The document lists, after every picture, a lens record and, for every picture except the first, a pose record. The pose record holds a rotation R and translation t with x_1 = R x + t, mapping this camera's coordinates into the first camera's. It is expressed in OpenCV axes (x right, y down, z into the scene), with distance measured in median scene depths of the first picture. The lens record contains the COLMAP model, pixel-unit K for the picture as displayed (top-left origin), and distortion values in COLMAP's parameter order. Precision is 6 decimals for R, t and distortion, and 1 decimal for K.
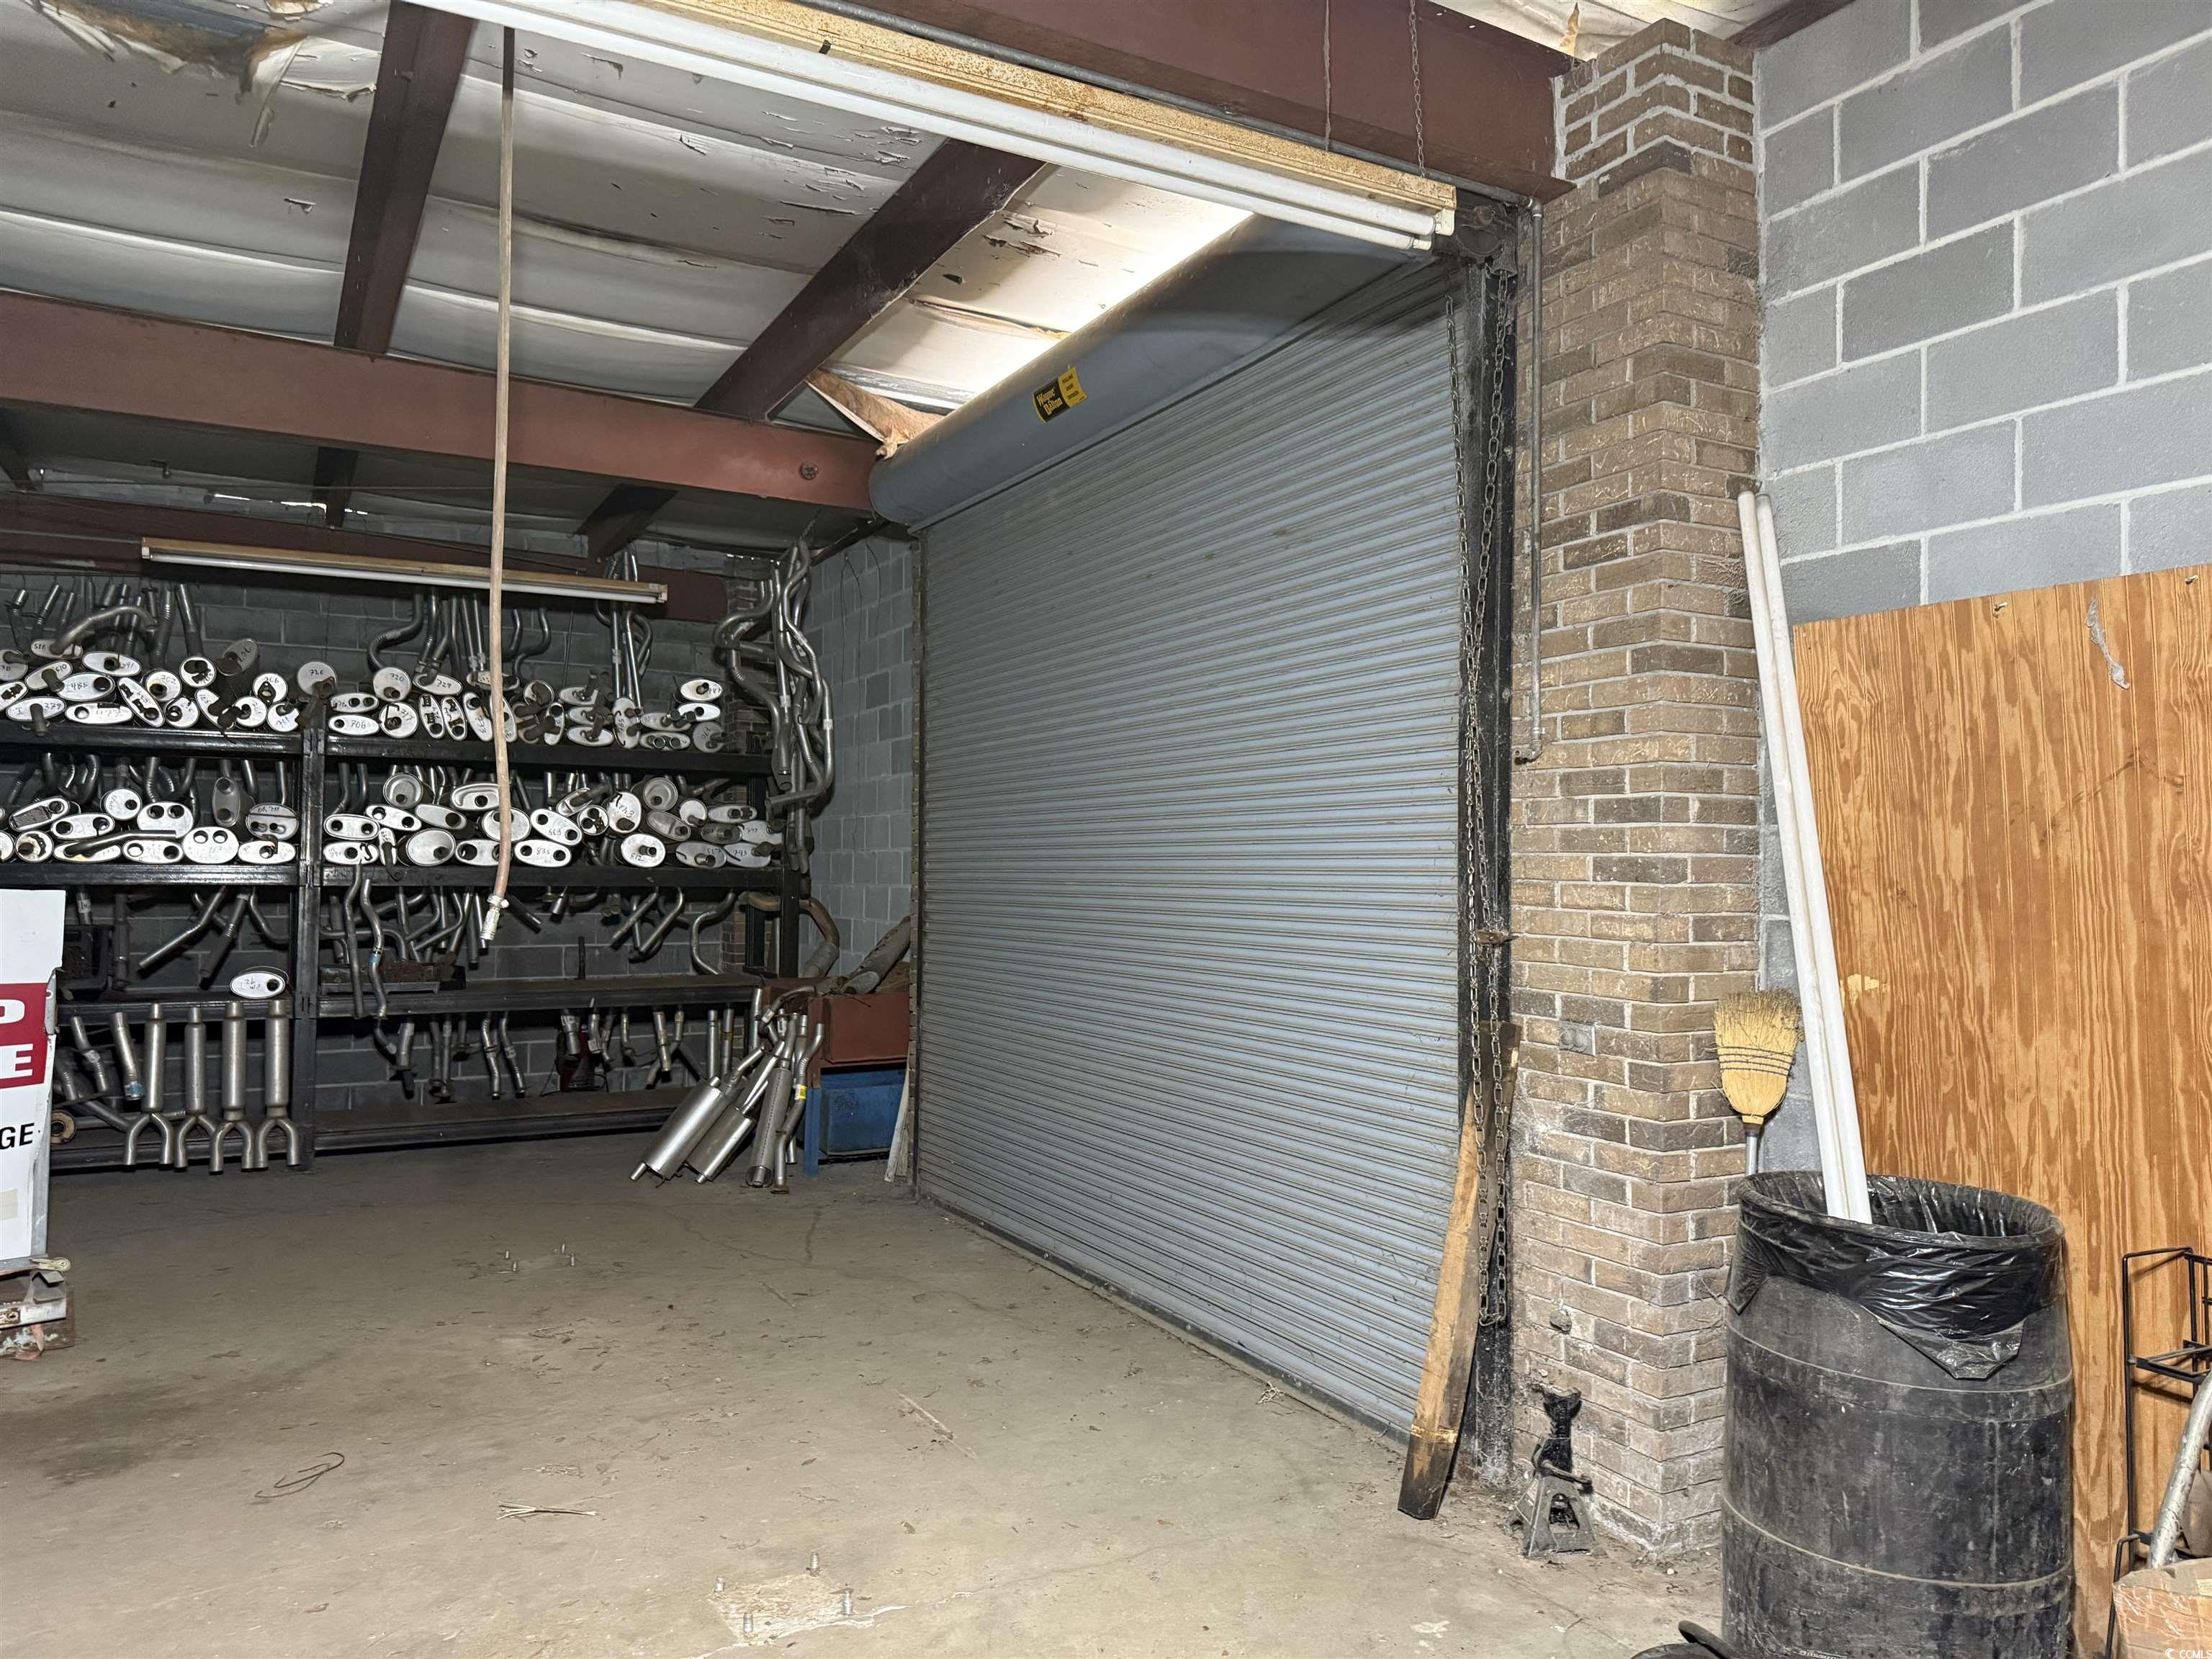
lens RADIAL K [[1542.5, 0, 1093.6], [0, 1542.5, 835.6], [0, 0, 1]] dist [0.060304, -0.073992]
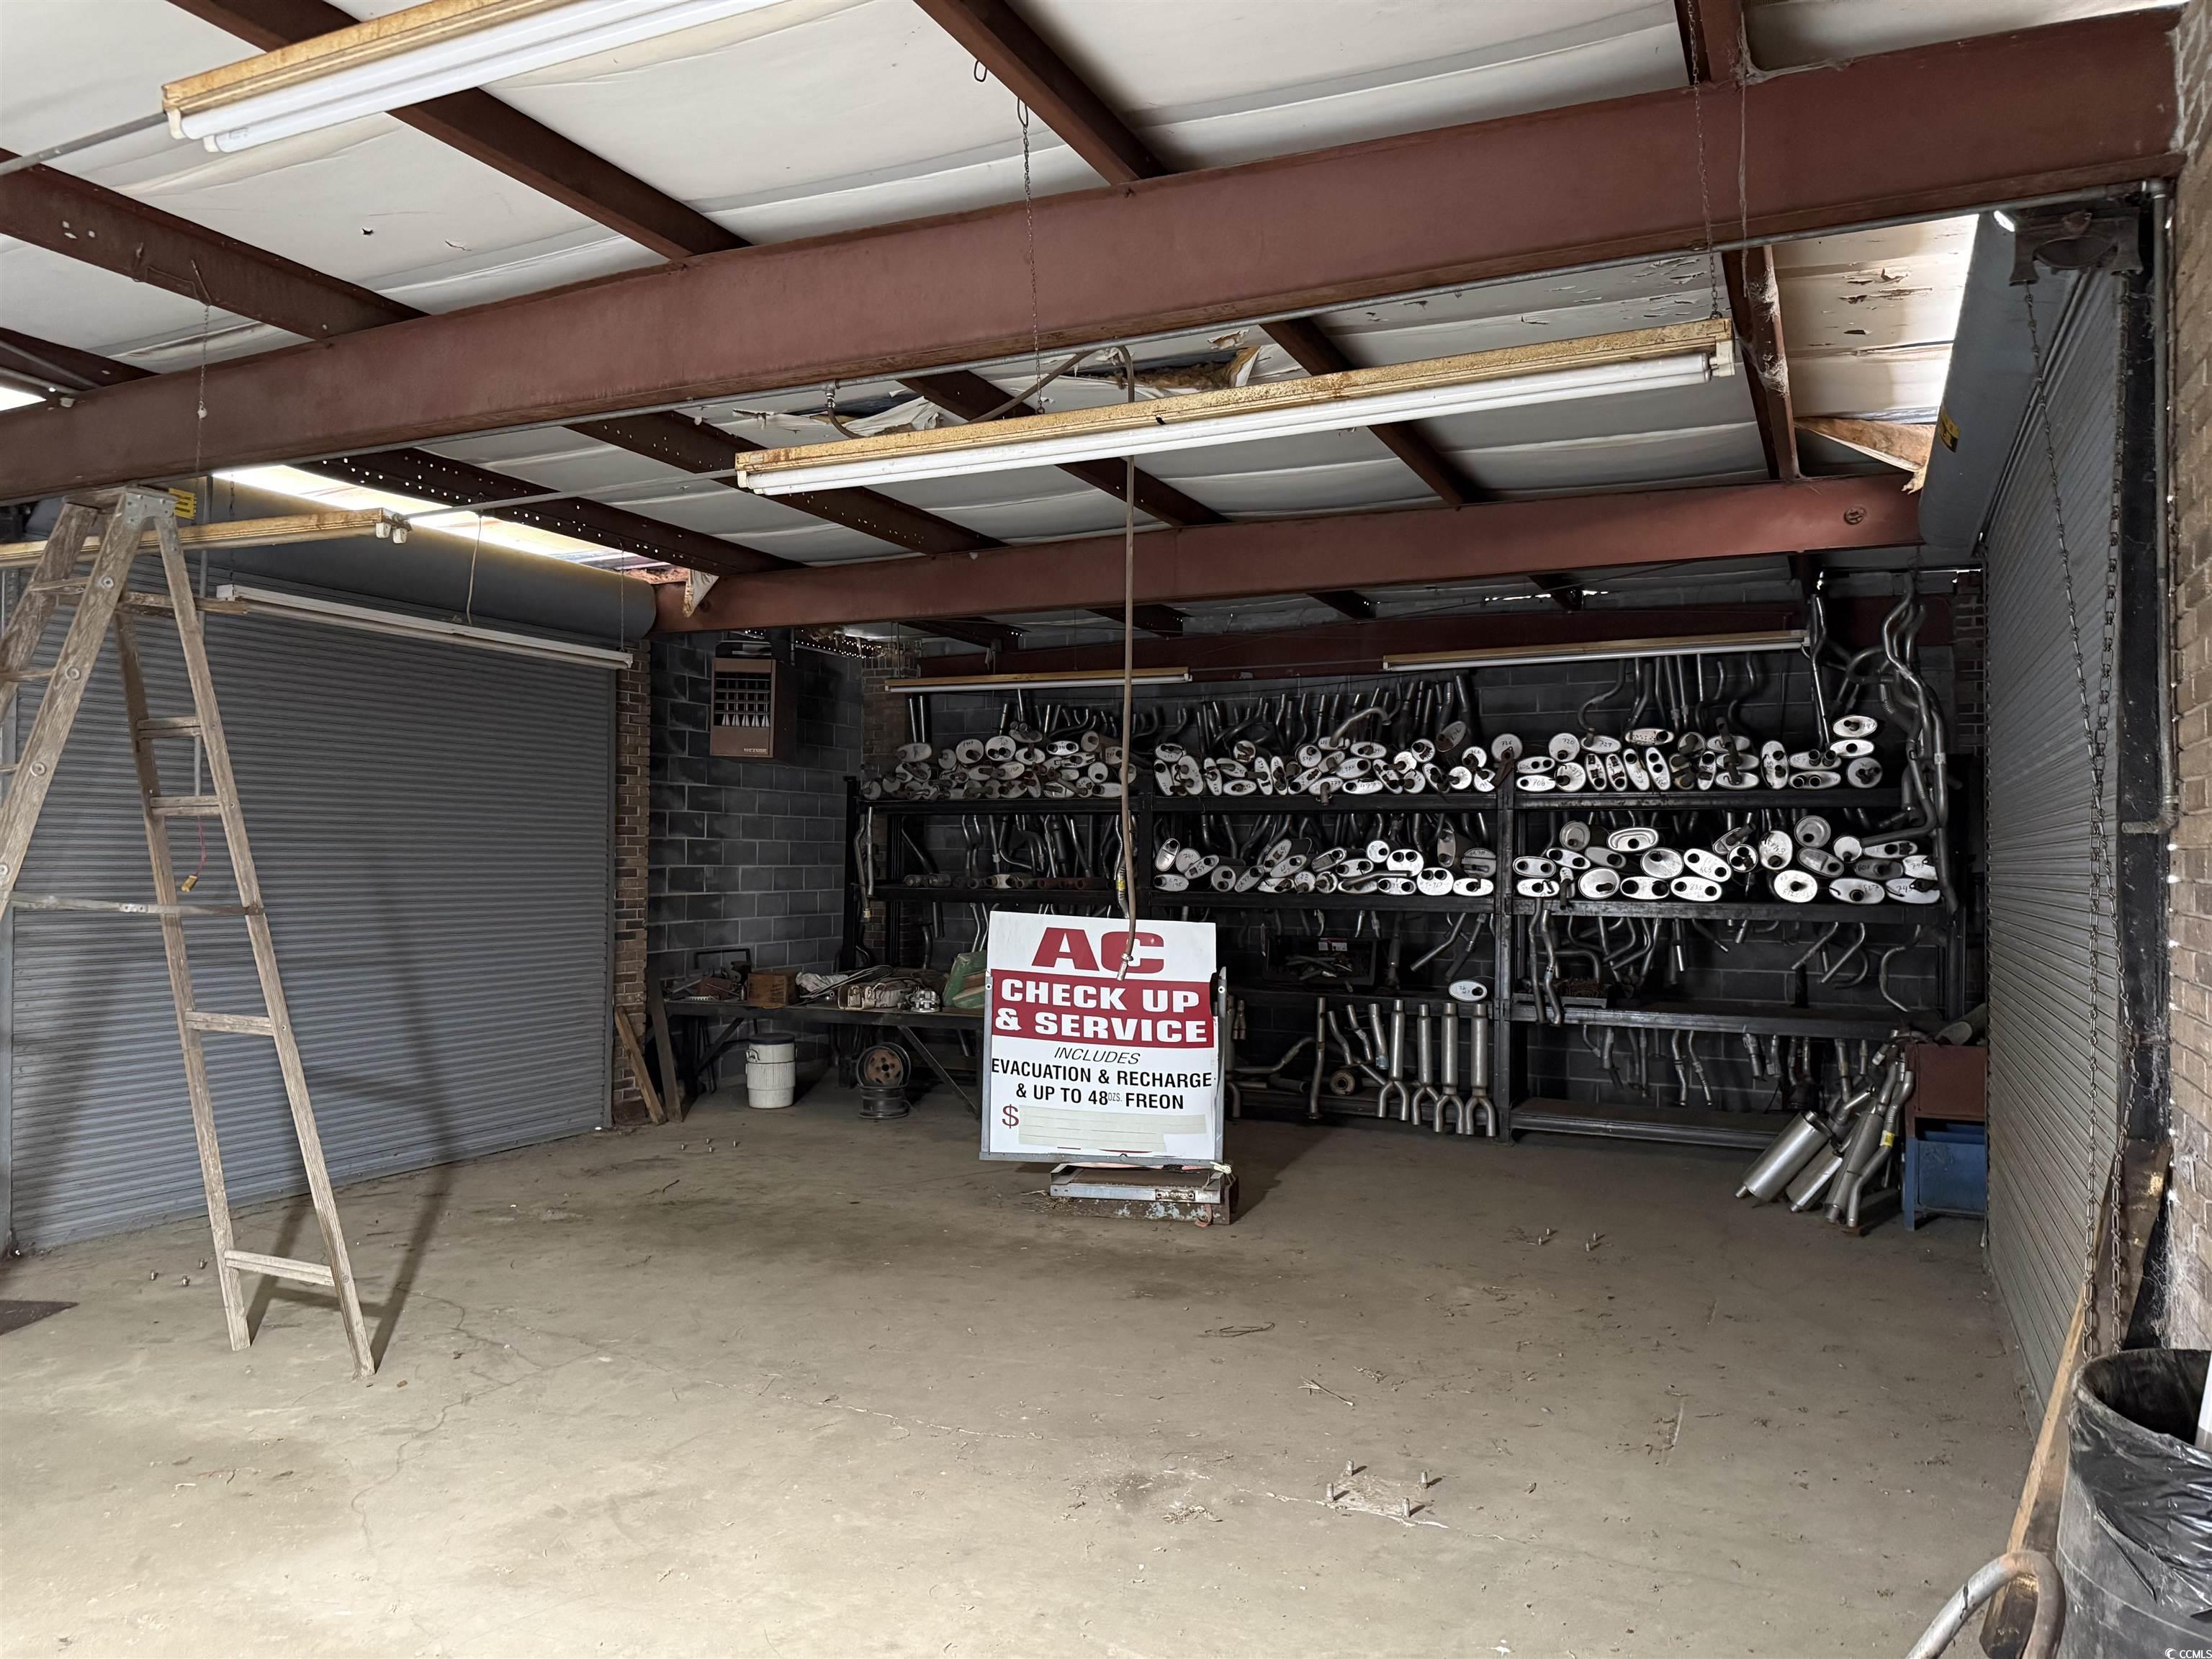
lens RADIAL K [[1542.5, 0, 1120.2], [0, 1542.5, 820.0], [0, 0, 1]] dist [0.060304, -0.073992]
pose [[0.594345, -0.023669, -0.803862, 0.325500], [0.014221, 0.999720, -0.018922, -0.024949], [0.804084, -0.000186, 0.594515, 0.015918]]
